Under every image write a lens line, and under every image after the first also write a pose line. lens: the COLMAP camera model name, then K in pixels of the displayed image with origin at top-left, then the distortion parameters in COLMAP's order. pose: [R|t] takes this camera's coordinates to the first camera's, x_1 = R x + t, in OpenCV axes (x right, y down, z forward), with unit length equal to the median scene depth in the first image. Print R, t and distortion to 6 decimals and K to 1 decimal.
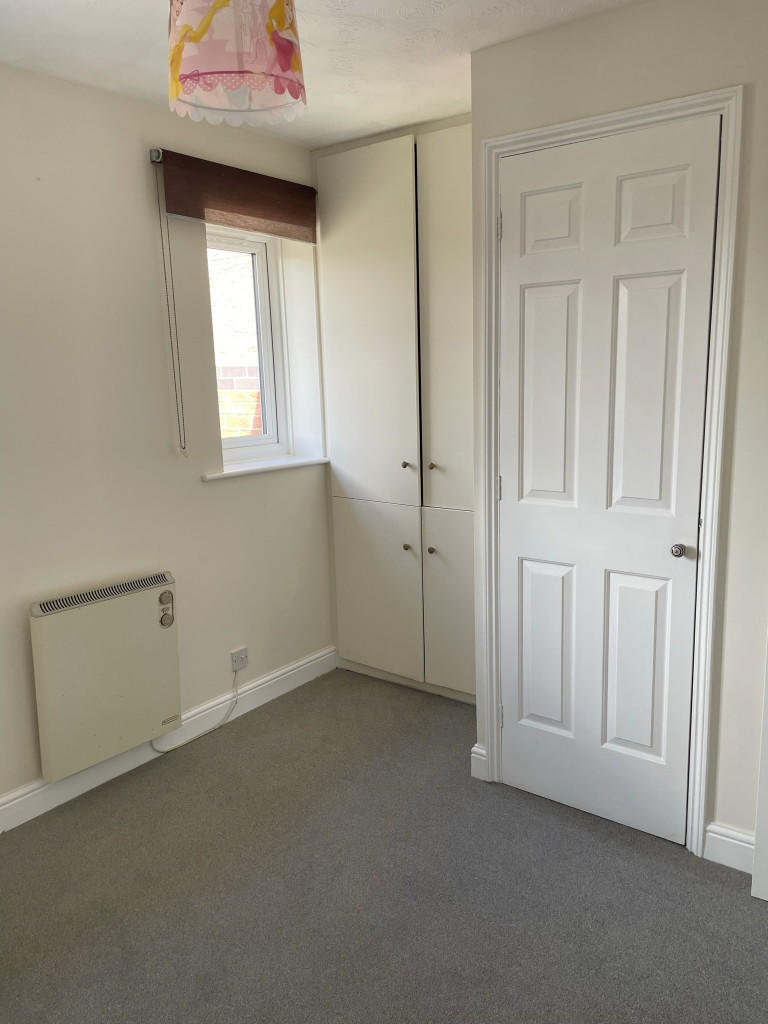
lens RADIAL K [[776.7, 0, 386.7], [0, 776.7, 513.2], [0, 0, 1]] dist [0.002724, 0.001328]
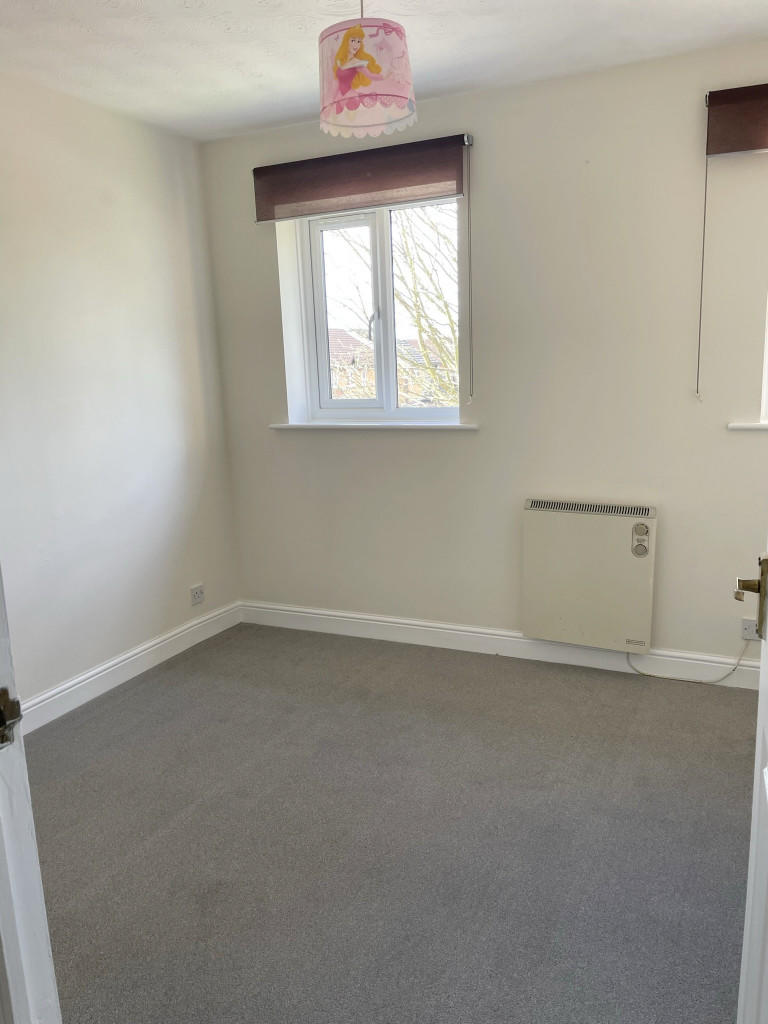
lens RADIAL K [[776.7, 0, 394.4], [0, 776.7, 520.4], [0, 0, 1]] dist [0.002724, 0.001328]
pose [[0.206270, 0.212897, -0.955054, 0.676241], [-0.151967, 0.971171, 0.183668, -0.049700], [0.966622, 0.107251, 0.232677, 0.418749]]
